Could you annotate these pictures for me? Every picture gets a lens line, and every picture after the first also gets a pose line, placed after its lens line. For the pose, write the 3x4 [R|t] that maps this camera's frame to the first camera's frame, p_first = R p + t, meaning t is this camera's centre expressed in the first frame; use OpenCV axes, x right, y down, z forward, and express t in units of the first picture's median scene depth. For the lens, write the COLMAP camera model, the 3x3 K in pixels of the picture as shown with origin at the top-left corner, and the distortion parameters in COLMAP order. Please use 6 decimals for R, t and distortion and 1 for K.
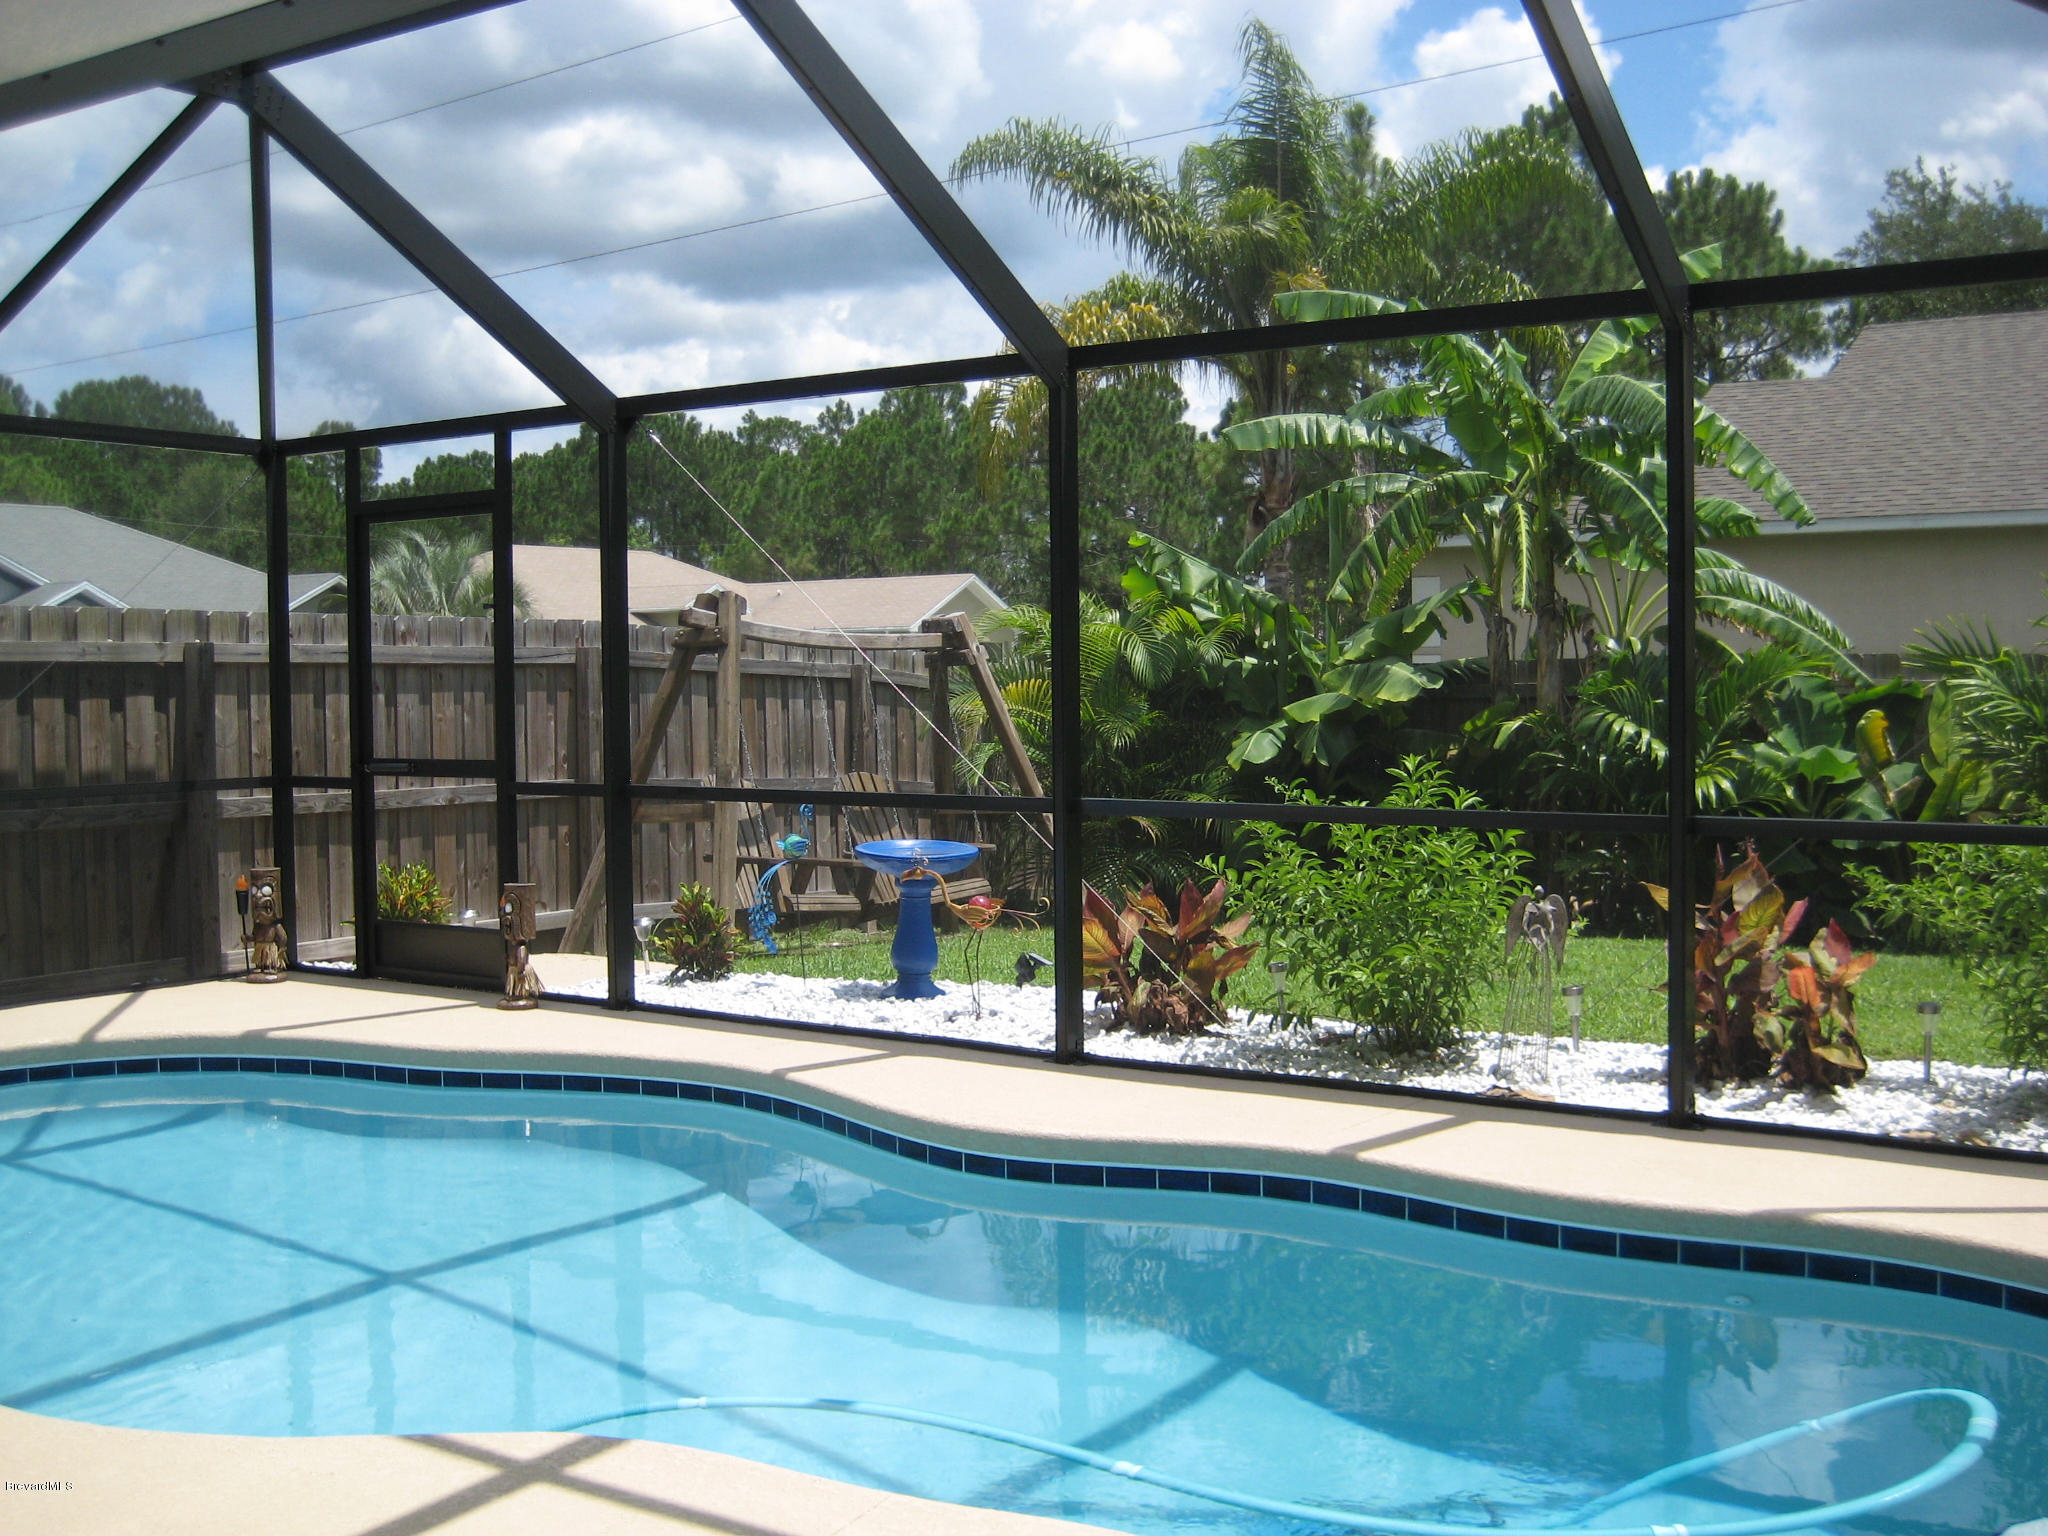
lens RADIAL K [[2137.2, 0, 1024.0], [0, 2137.2, 768.0], [0, 0, 1]] dist [-0.156981, 0.211849]
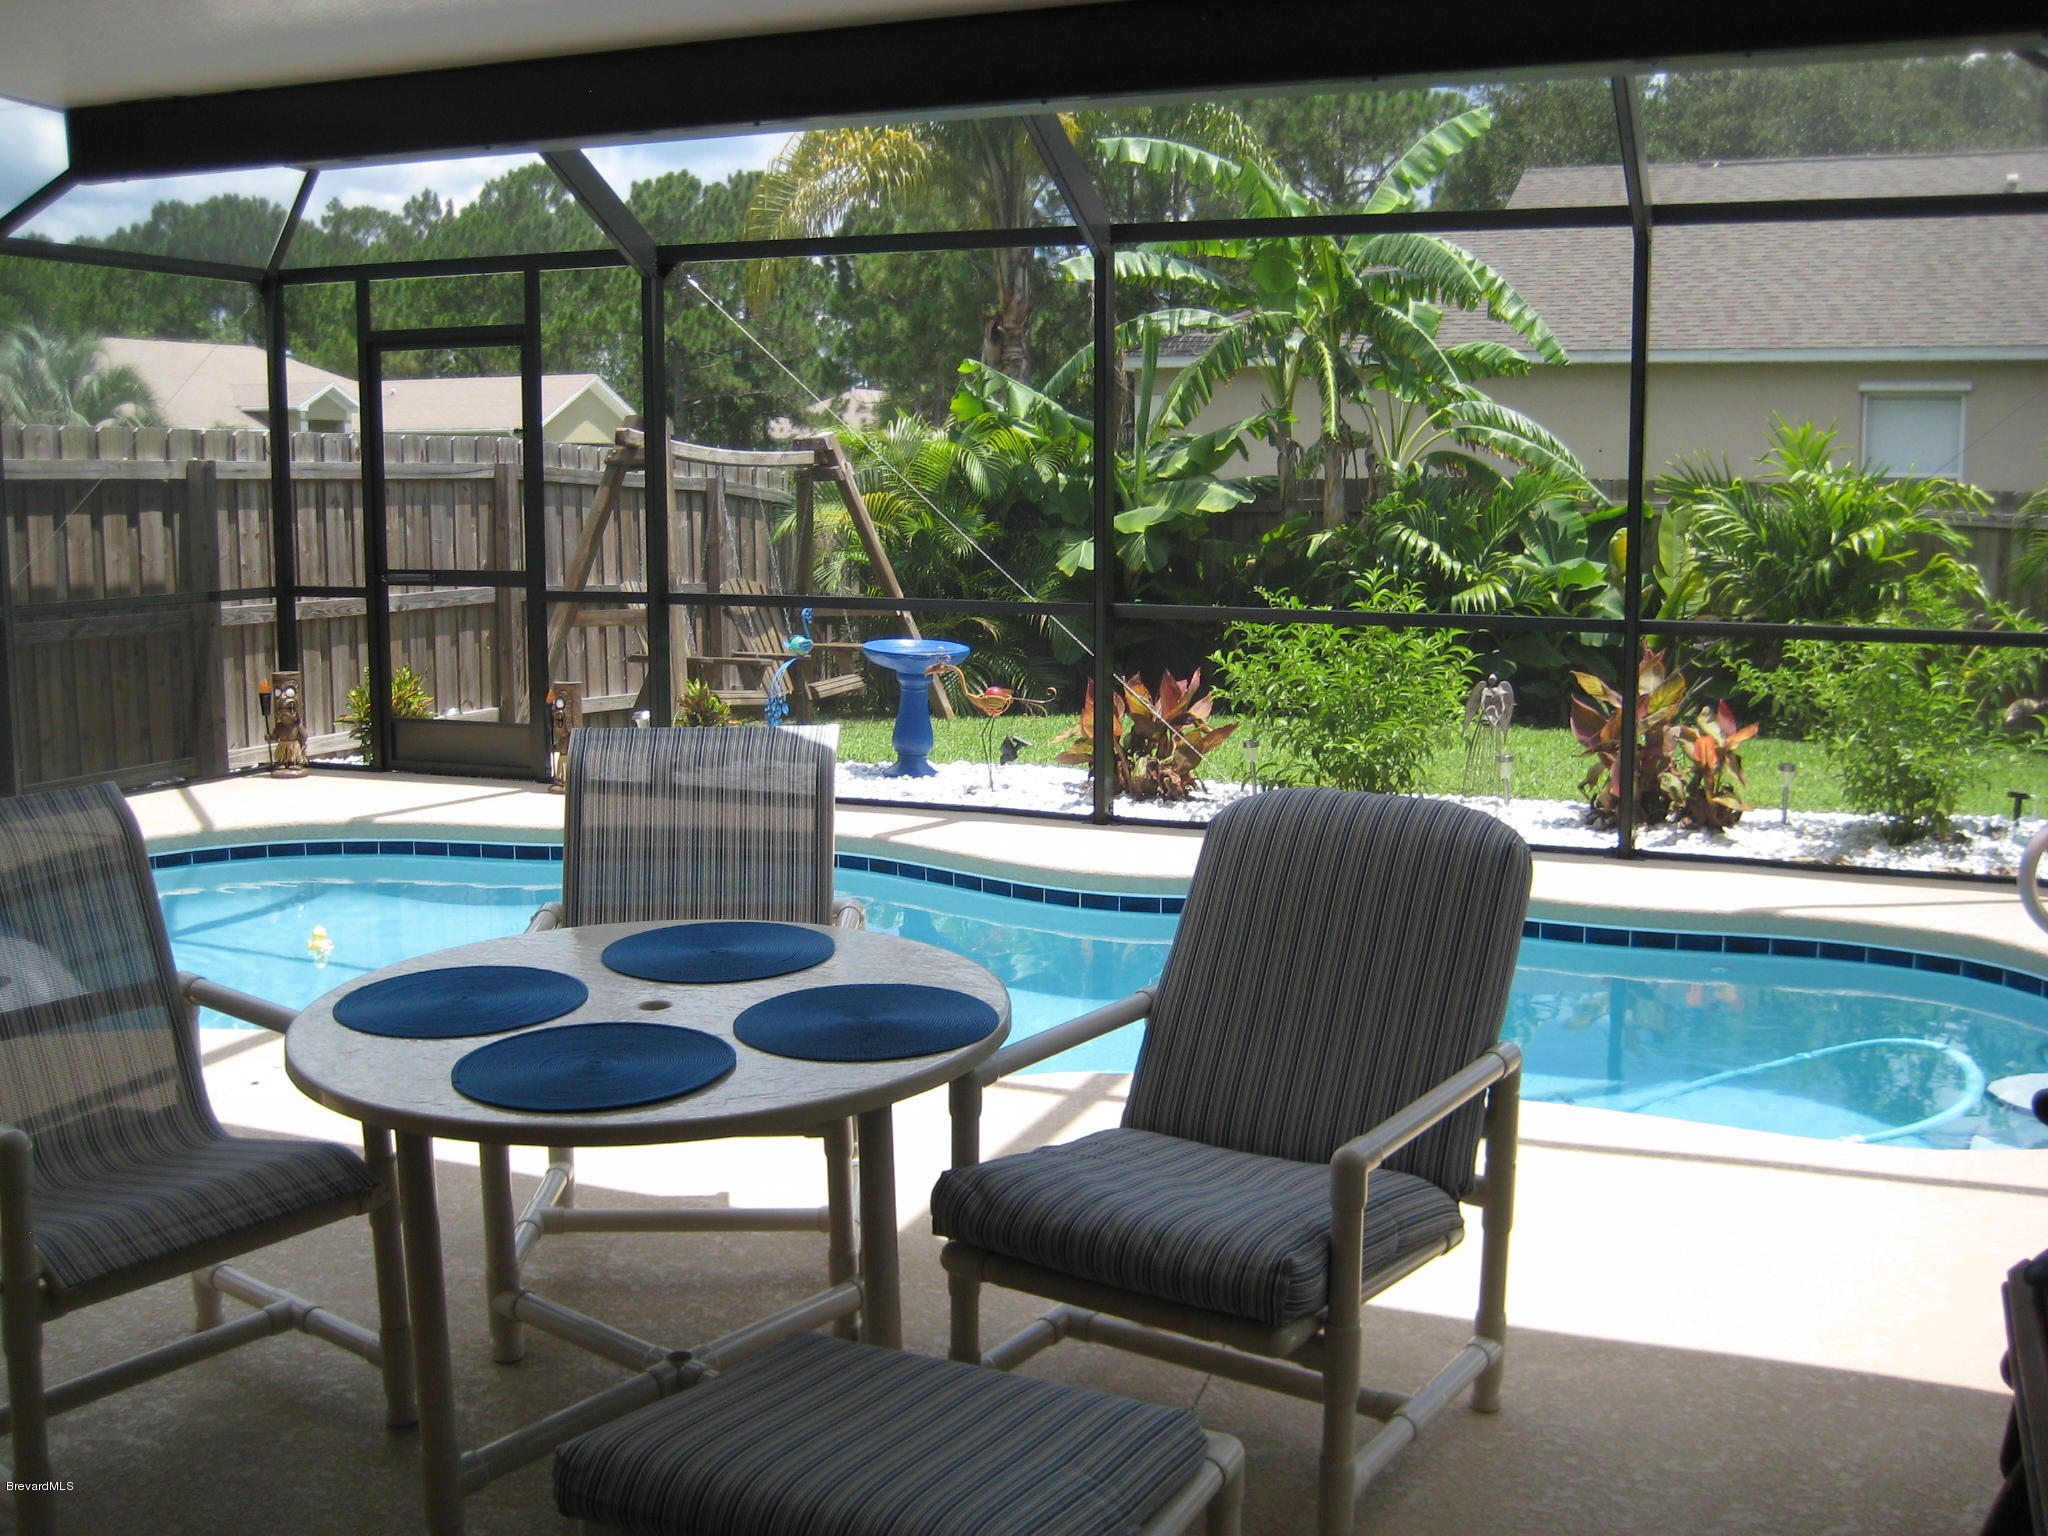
lens RADIAL K [[2137.2, 0, 1024.0], [0, 2137.2, 768.0], [0, 0, 1]] dist [-0.156981, 0.211849]
pose [[0.980428, -0.016697, 0.196169, -0.169087], [-0.001654, 0.995664, 0.093011, -0.003552], [-0.196872, -0.091515, 0.976149, -0.110194]]
